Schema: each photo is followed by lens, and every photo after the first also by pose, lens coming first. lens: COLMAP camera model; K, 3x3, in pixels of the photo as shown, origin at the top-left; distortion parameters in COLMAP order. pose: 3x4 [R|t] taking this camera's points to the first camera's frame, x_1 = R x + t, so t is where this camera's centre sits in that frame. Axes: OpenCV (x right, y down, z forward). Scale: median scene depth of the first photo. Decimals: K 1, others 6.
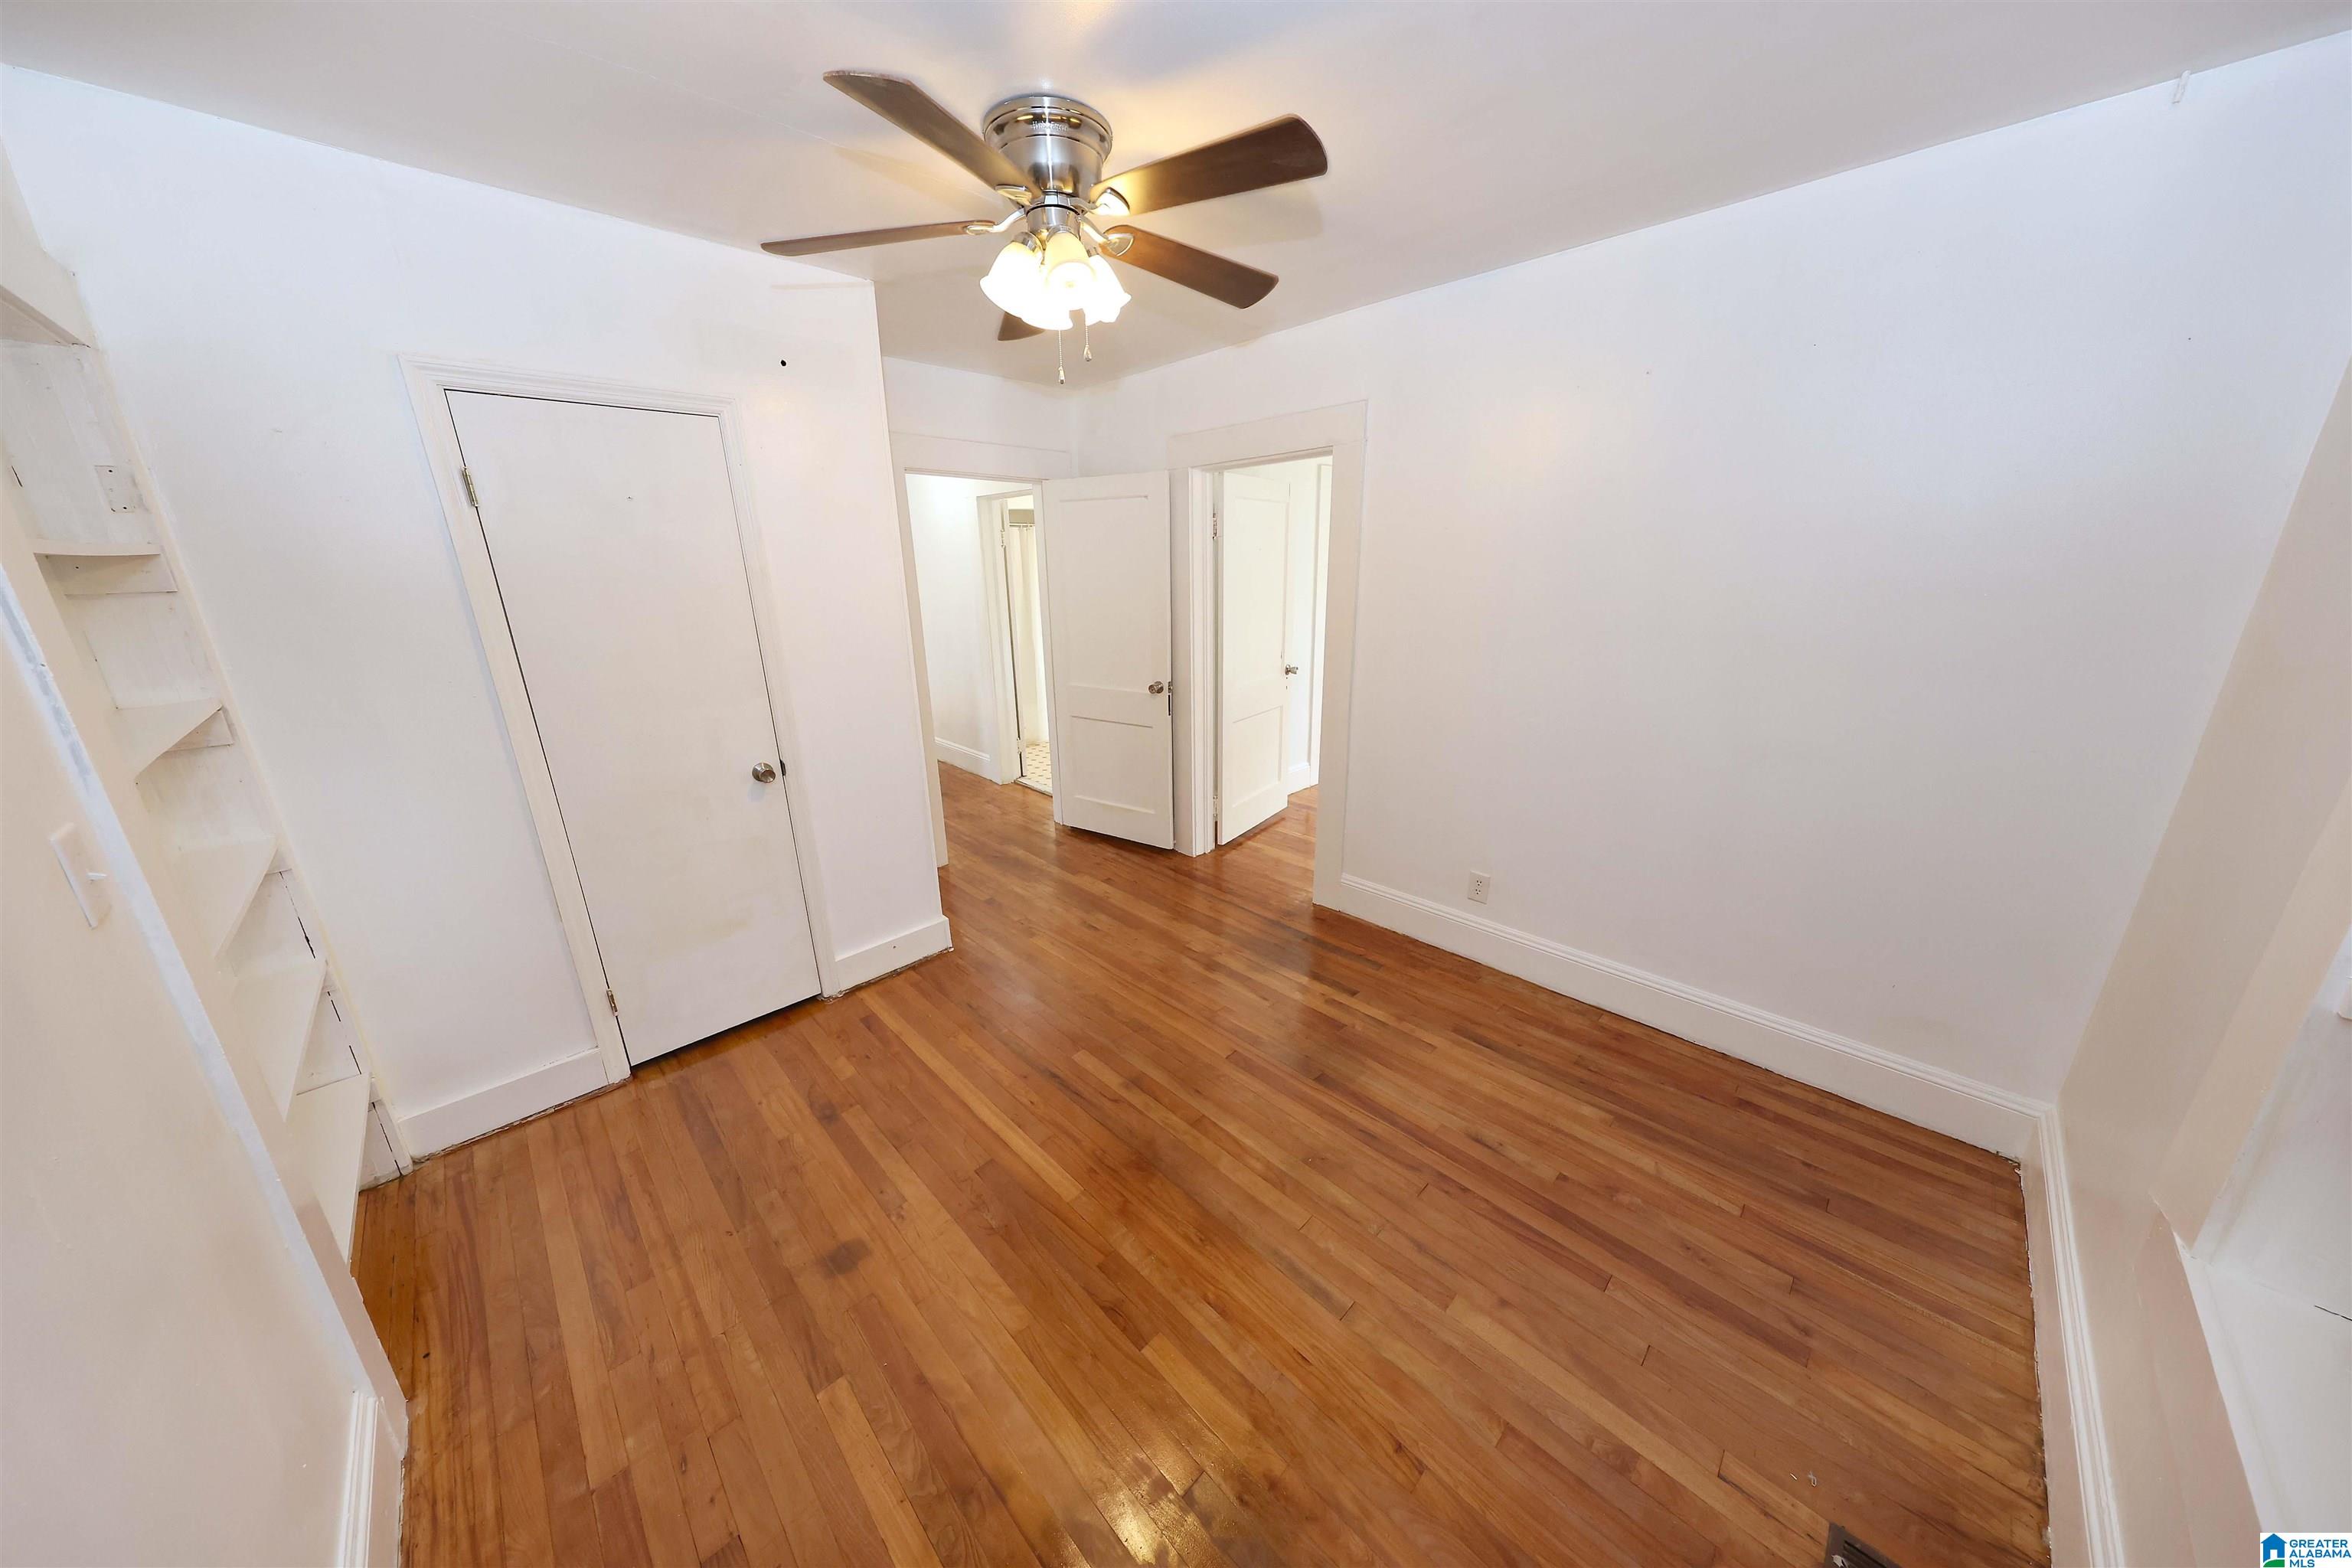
lens RADIAL K [[737.6, 0, 1175.5], [0, 737.6, 783.4], [0, 0, 1]] dist [-0.001480, -0.000410]
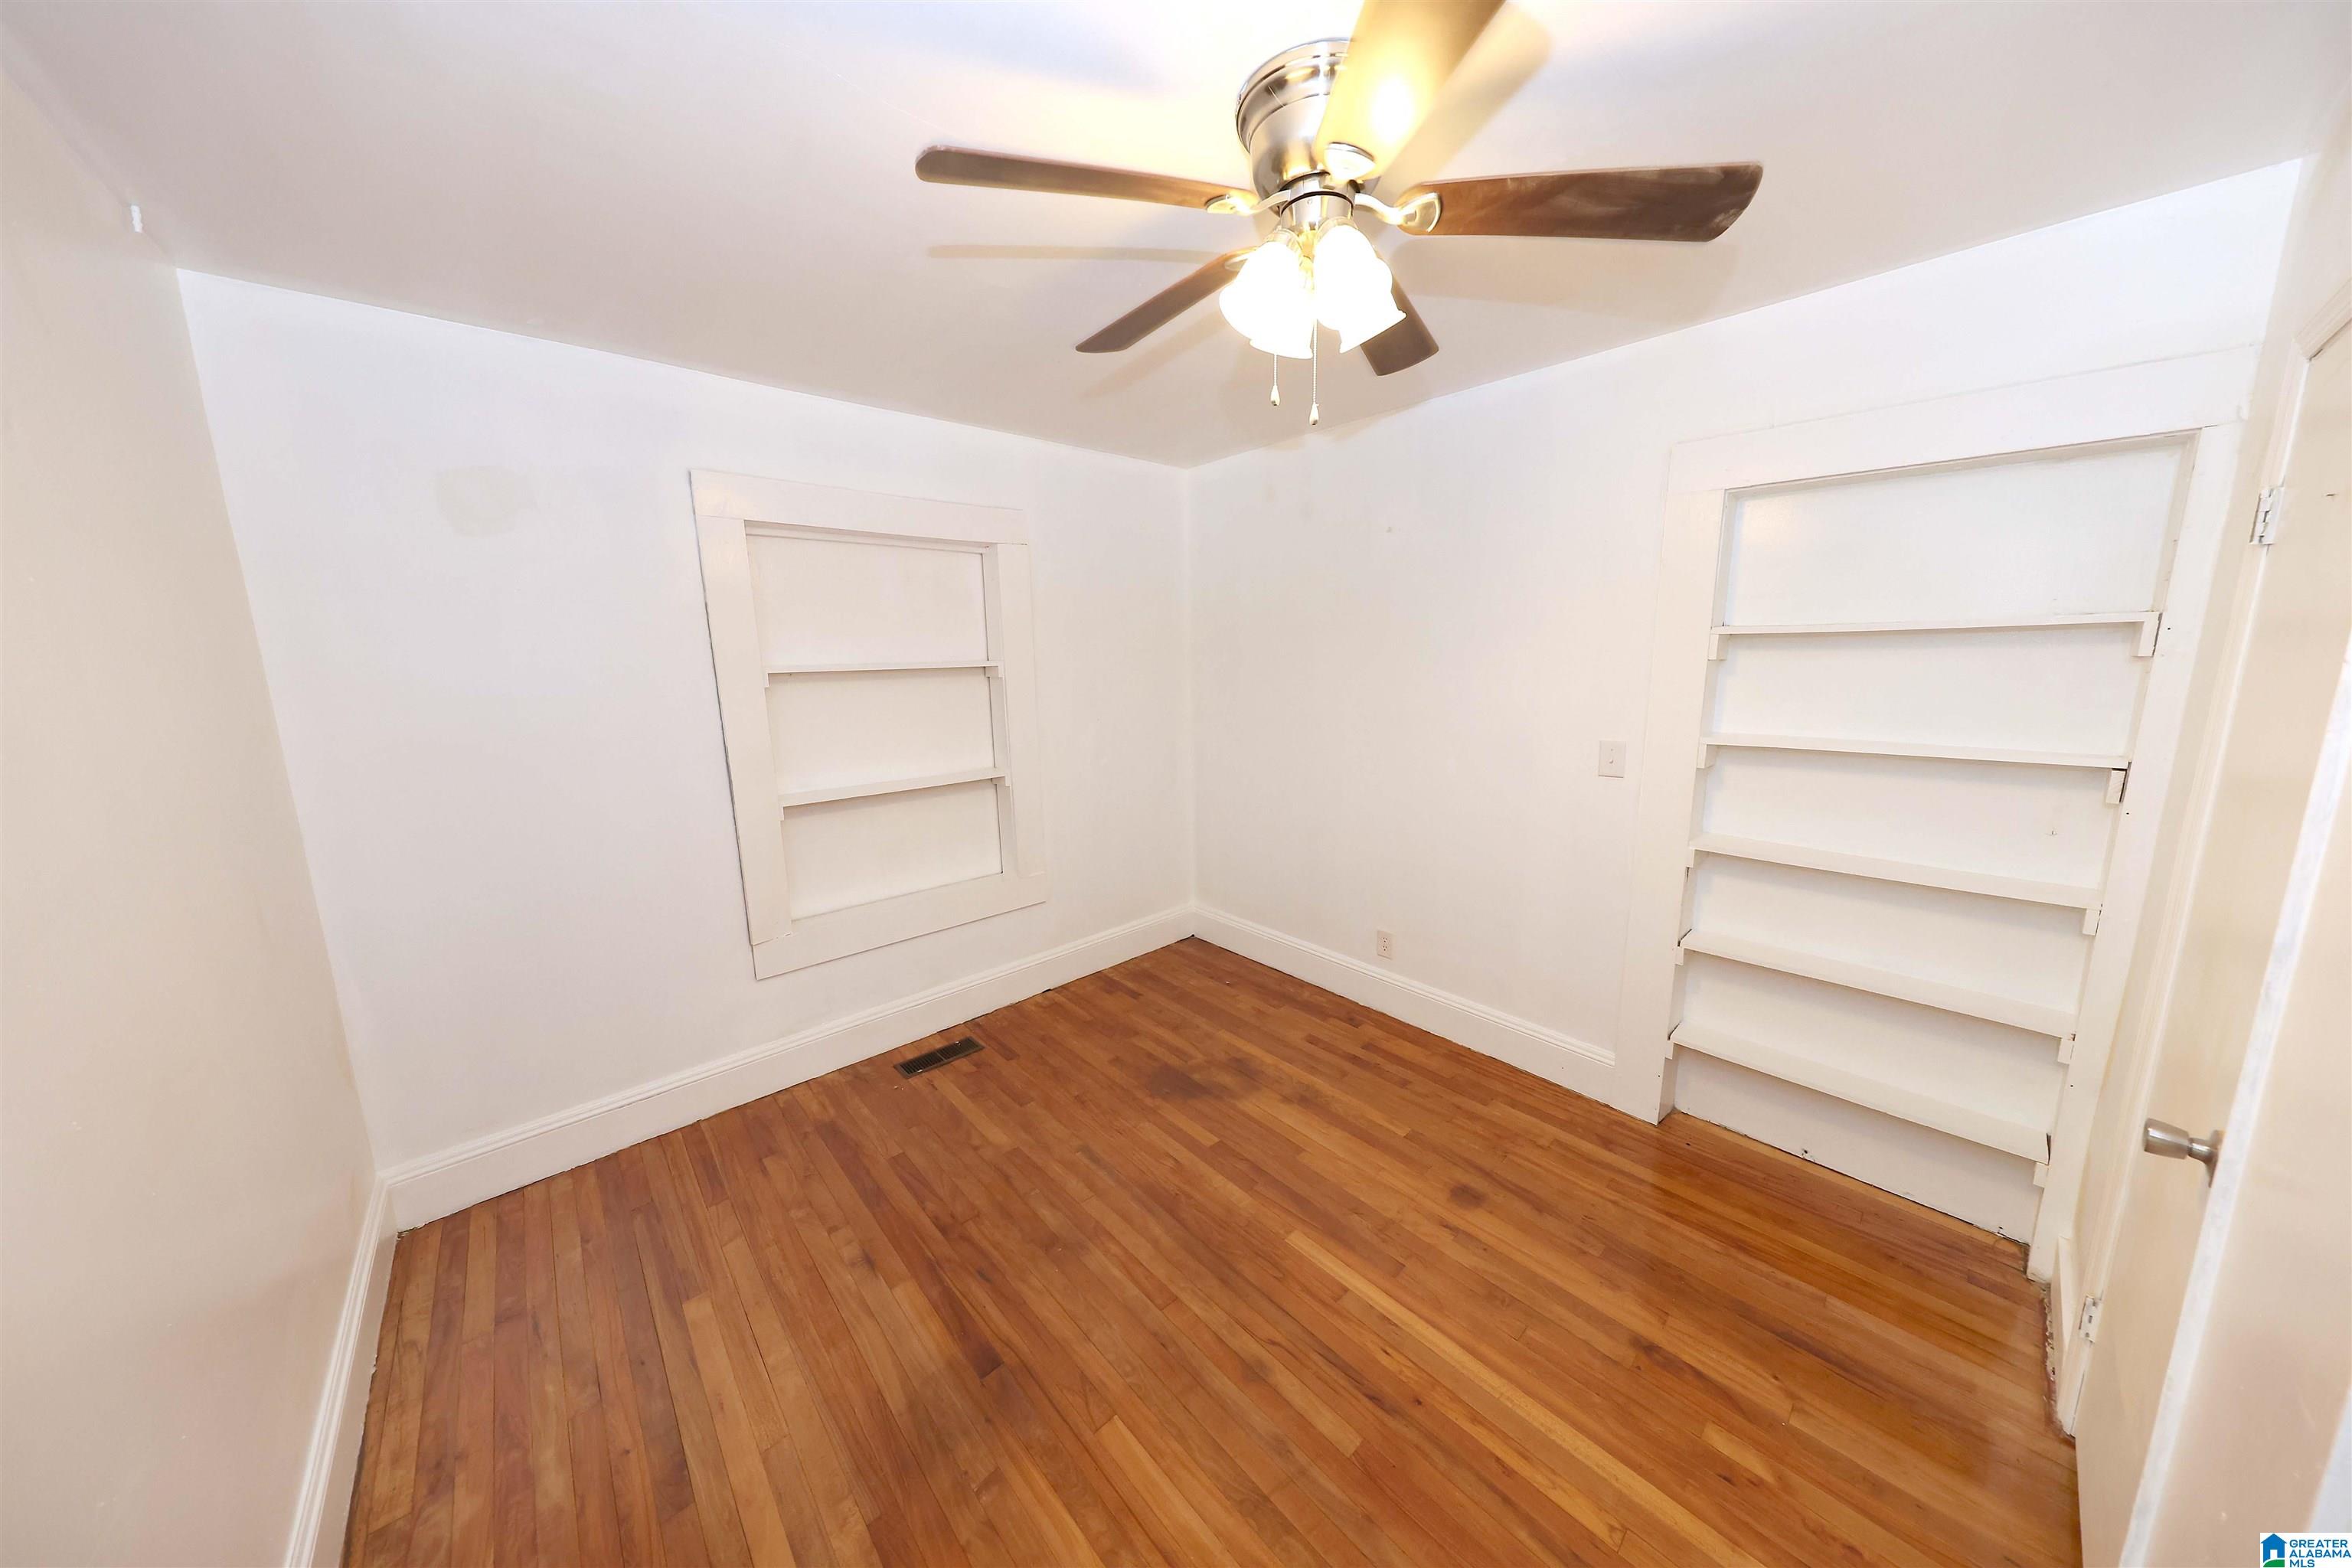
lens RADIAL K [[737.6, 0, 1174.1], [0, 737.6, 778.3], [0, 0, 1]] dist [-0.001480, -0.000410]
pose [[-0.998567, 0.023671, 0.048005, -0.033055], [0.042804, 0.891643, 0.450711, -0.502220], [-0.032134, 0.452120, -0.891378, 1.623962]]
